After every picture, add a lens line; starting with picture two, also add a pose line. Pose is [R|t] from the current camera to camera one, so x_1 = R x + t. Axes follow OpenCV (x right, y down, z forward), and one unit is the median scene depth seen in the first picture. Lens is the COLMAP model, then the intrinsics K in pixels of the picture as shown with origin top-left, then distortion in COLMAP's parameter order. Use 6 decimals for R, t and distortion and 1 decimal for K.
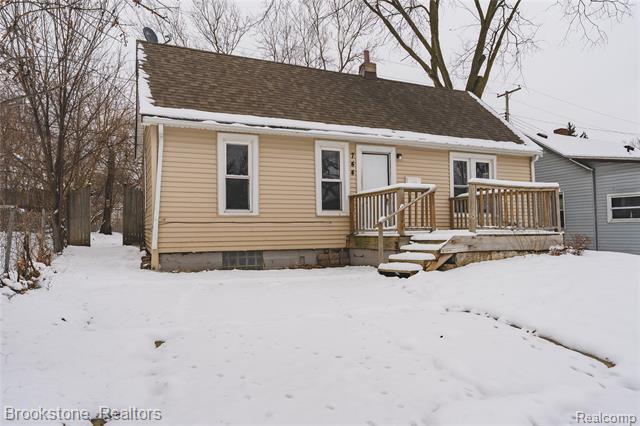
lens RADIAL K [[458.2, 0, 320.0], [0, 458.2, 210.2], [0, 0, 1]] dist [-0.004889, -0.001339]
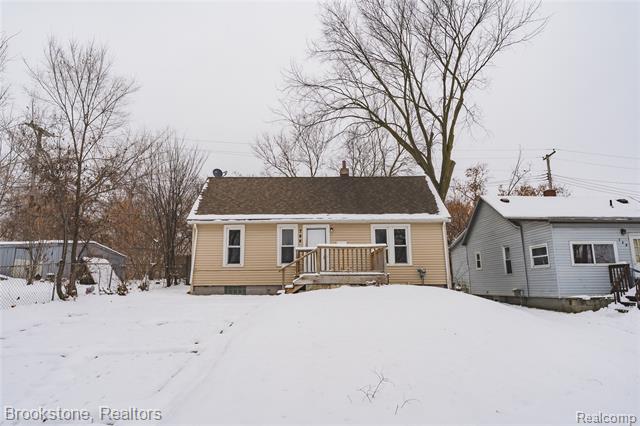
lens RADIAL K [[420.9, 0, 320.1], [0, 420.9, 213.6], [0, 0, 1]] dist [0.005508, 0.000673]
pose [[0.907500, -0.069923, -0.414192, 0.871563], [0.018135, 0.991650, -0.127674, 0.021900], [0.419661, 0.108353, 0.901190, -0.451004]]
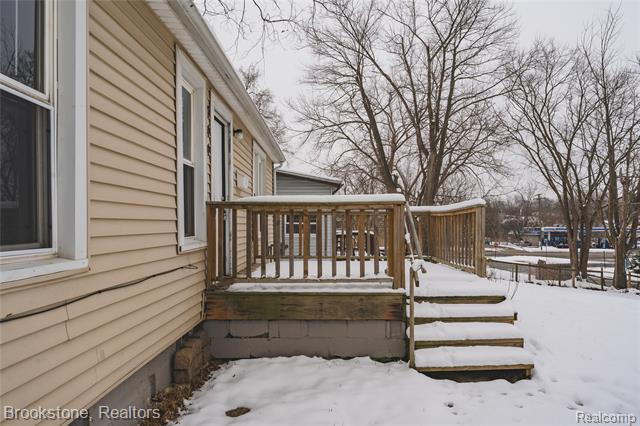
lens RADIAL K [[420.9, 0, 320.5], [0, 420.9, 218.2], [0, 0, 1]] dist [0.005508, 0.000673]
pose [[0.380856, 0.031771, 0.924089, -0.278800], [-0.055503, 0.998393, -0.011450, -0.018003], [-0.922967, -0.046929, 0.382007, 0.761106]]
